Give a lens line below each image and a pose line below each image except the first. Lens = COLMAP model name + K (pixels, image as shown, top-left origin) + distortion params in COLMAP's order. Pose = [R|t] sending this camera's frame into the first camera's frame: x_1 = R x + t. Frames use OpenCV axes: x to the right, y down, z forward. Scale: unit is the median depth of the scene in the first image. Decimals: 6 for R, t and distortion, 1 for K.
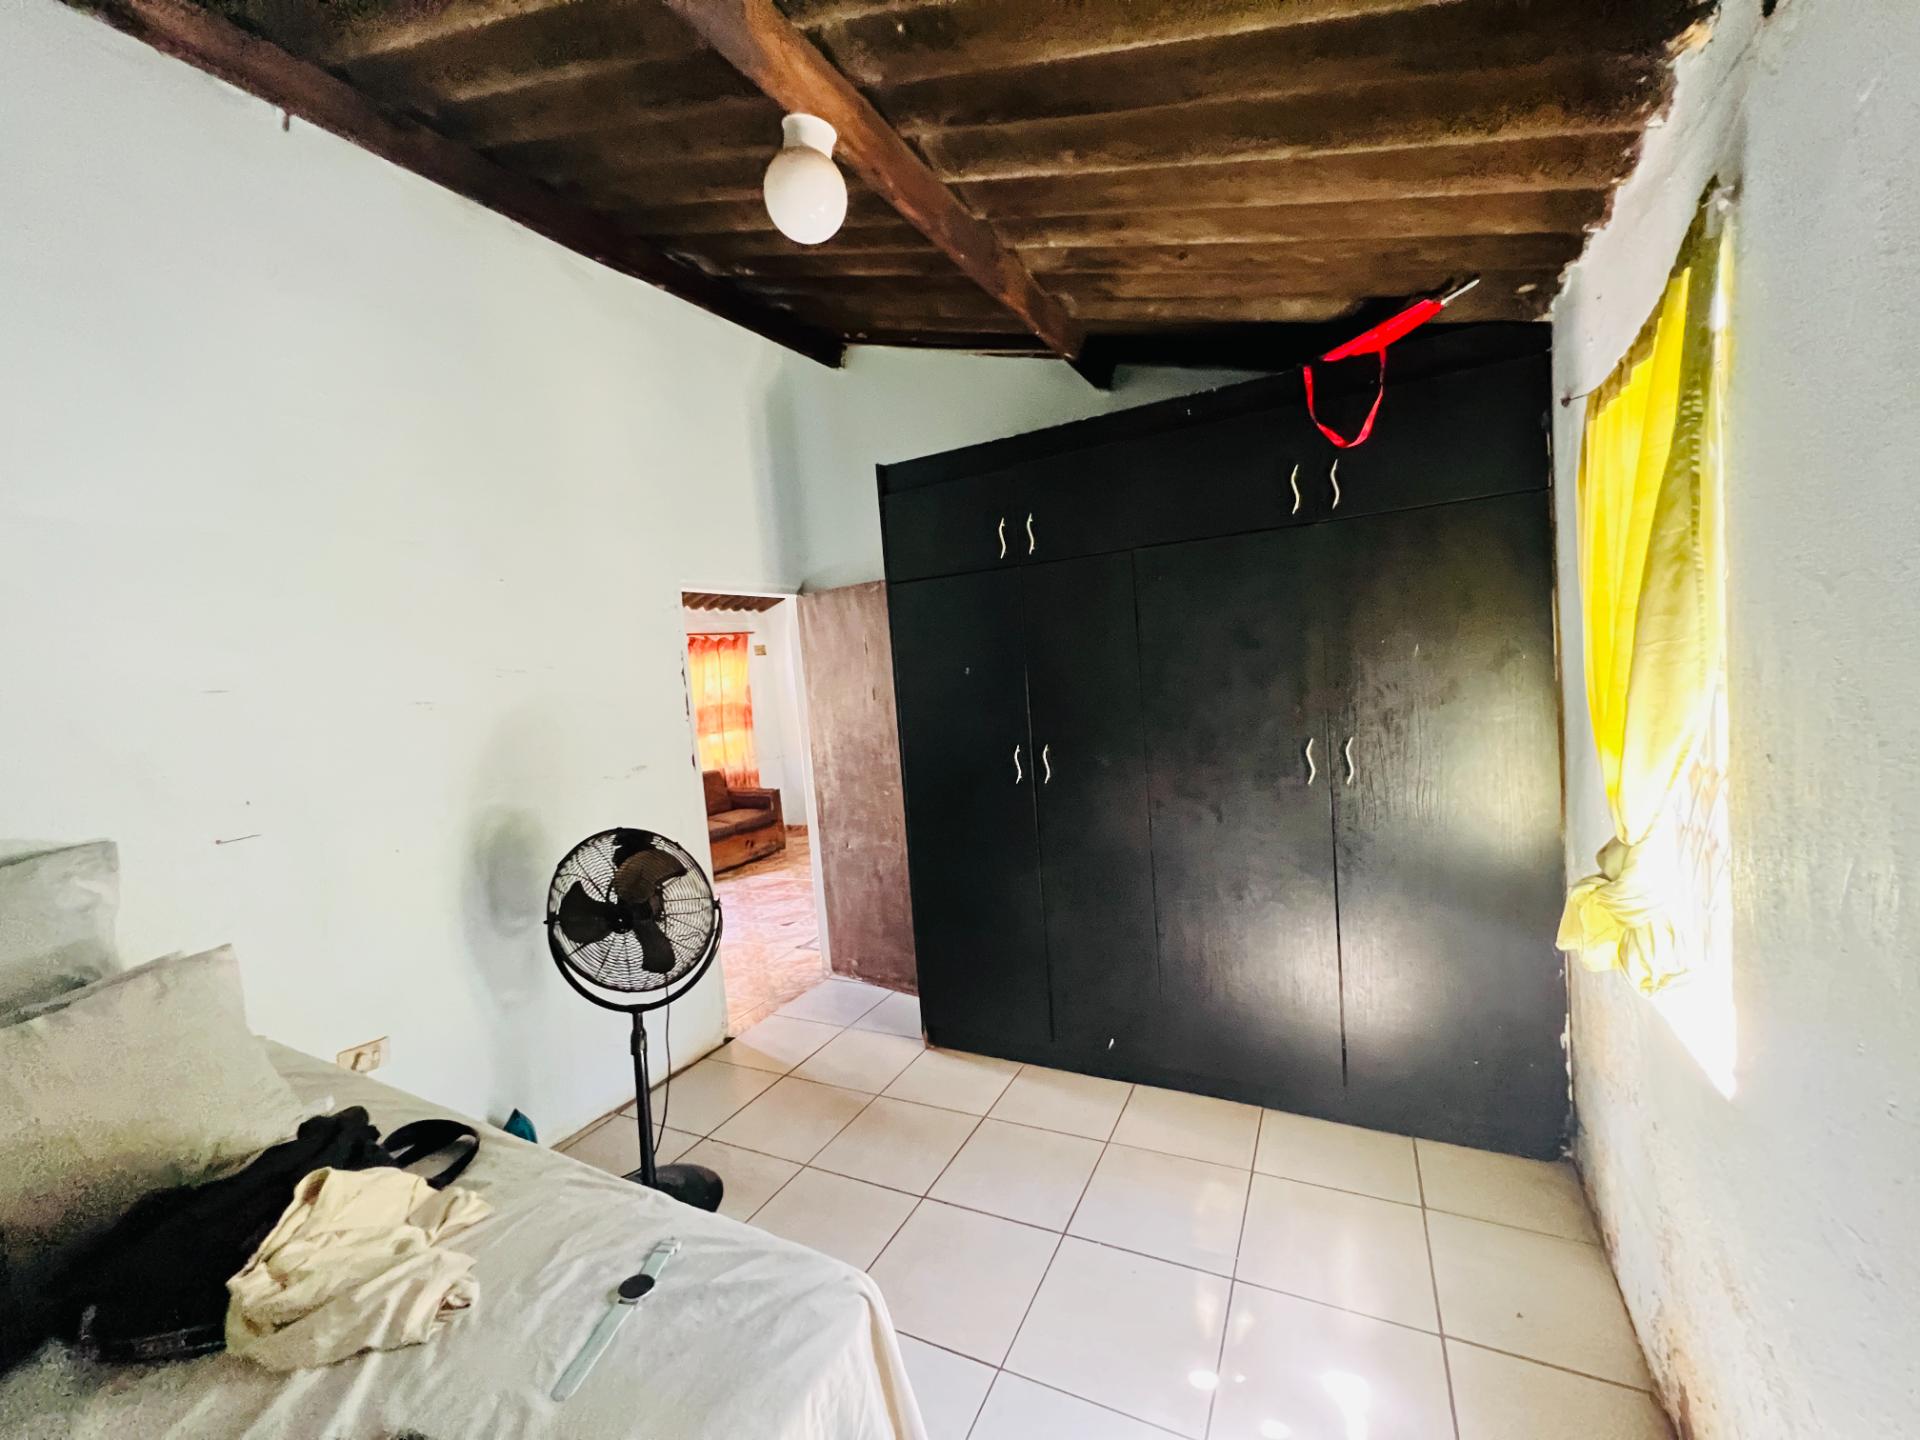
lens RADIAL K [[769.4, 0, 957.4], [0, 769.4, 718.8], [0, 0, 1]] dist [-0.003008, 0.001293]
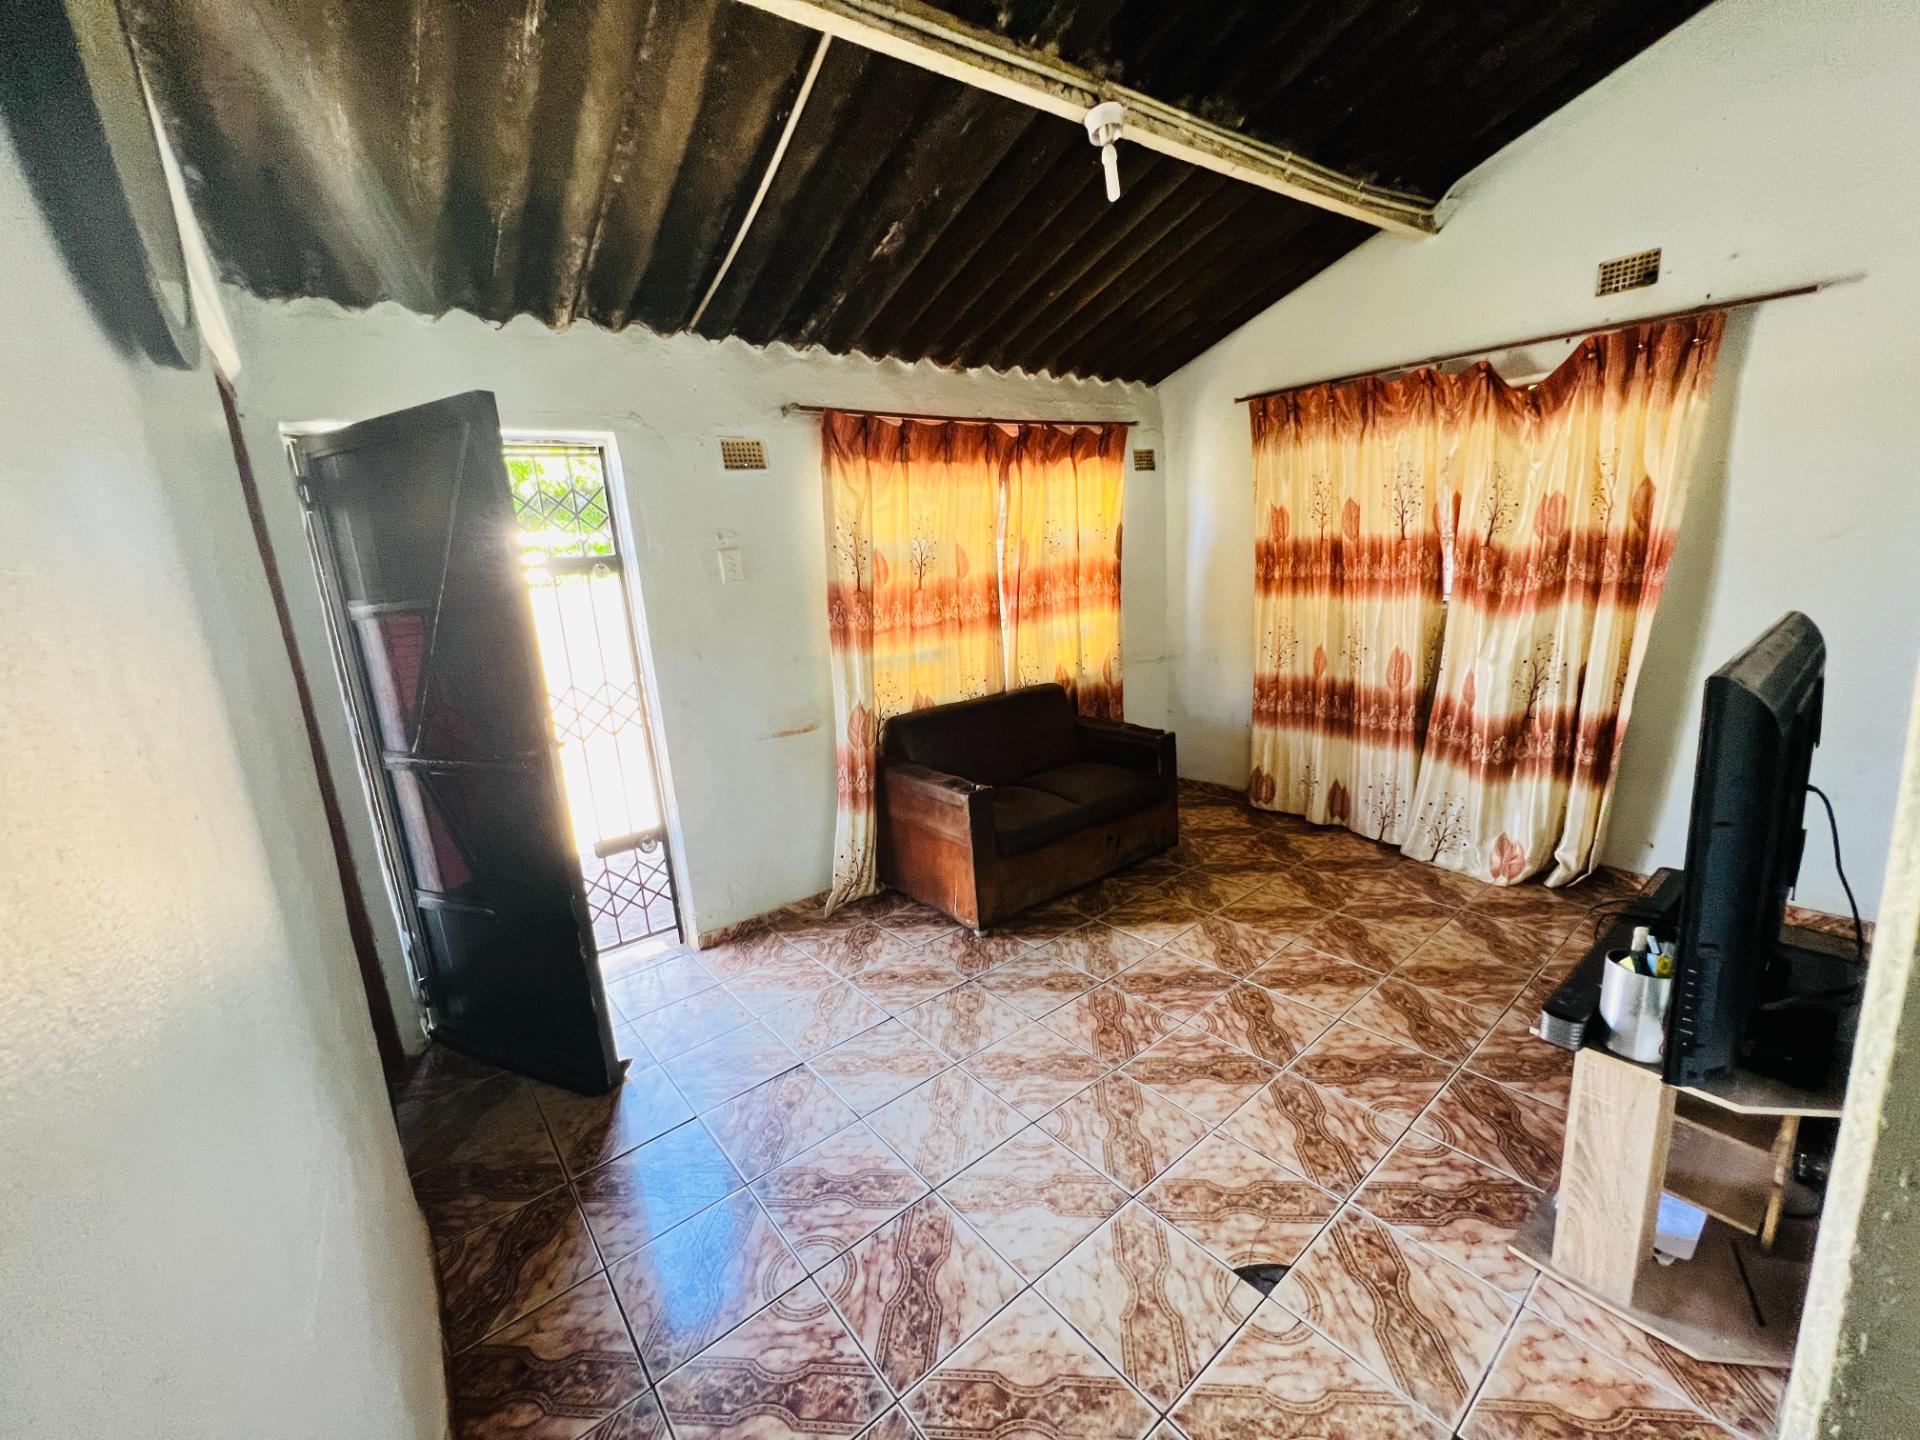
lens RADIAL K [[769.4, 0, 957.4], [0, 769.4, 718.8], [0, 0, 1]] dist [-0.003008, 0.001293]
pose [[0.914506, 0.109559, -0.389455, -0.154194], [-0.033679, 0.979910, 0.196578, -0.012747], [0.403168, -0.166655, 0.899823, 0.451428]]
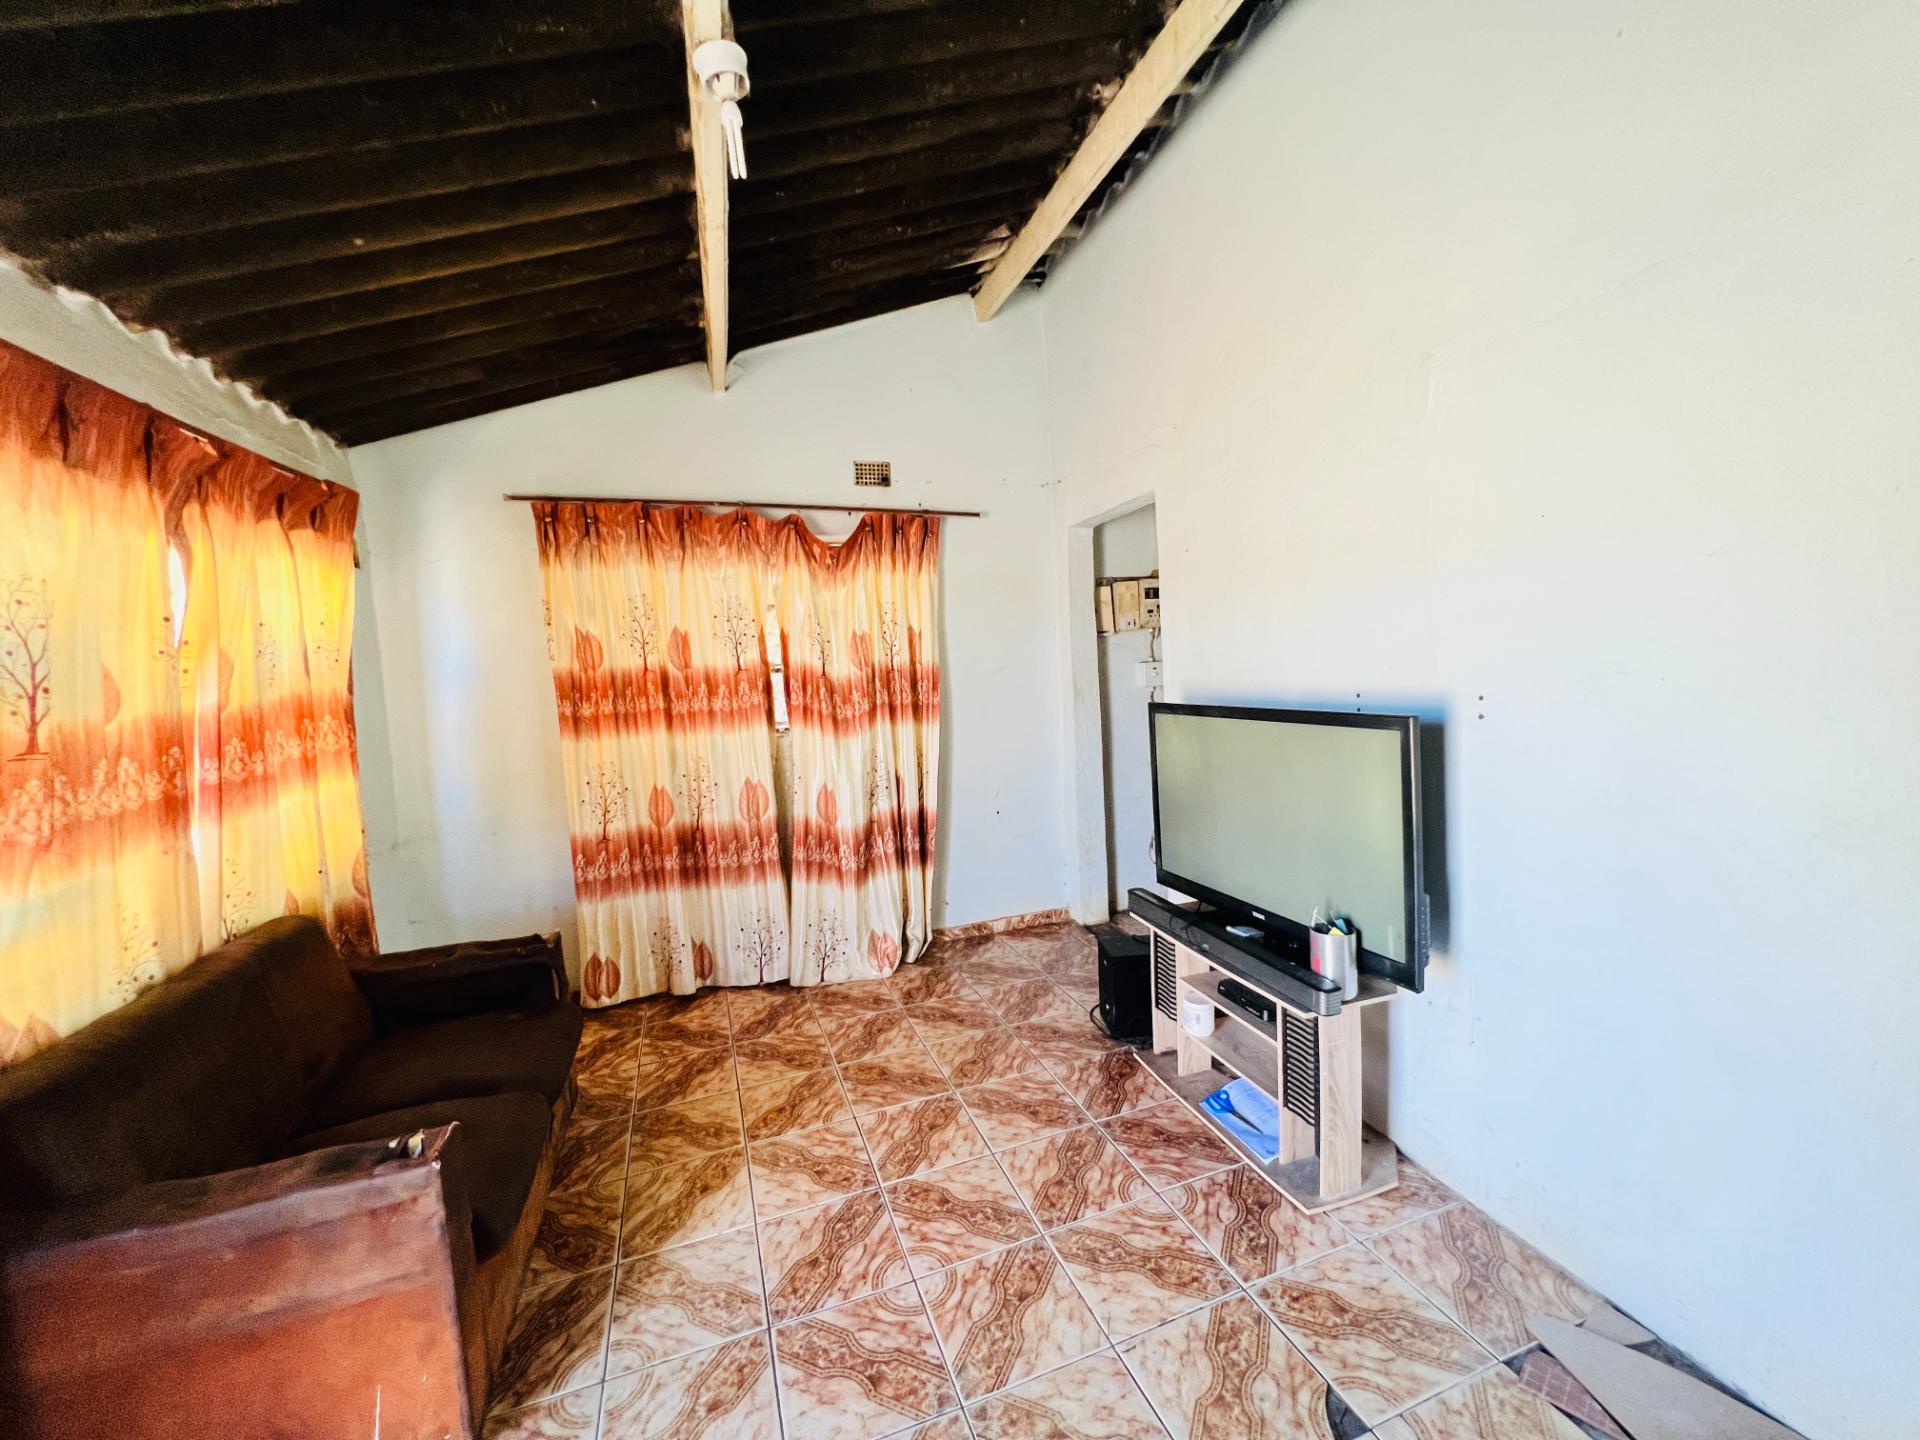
lens RADIAL K [[769.4, 0, 957.4], [0, 769.4, 718.8], [0, 0, 1]] dist [-0.003008, 0.001293]
pose [[0.684069, -0.003998, 0.729406, -0.340211], [0.027190, 0.999430, -0.020023, 0.004355], [-0.728910, 0.033530, 0.683788, 0.580095]]
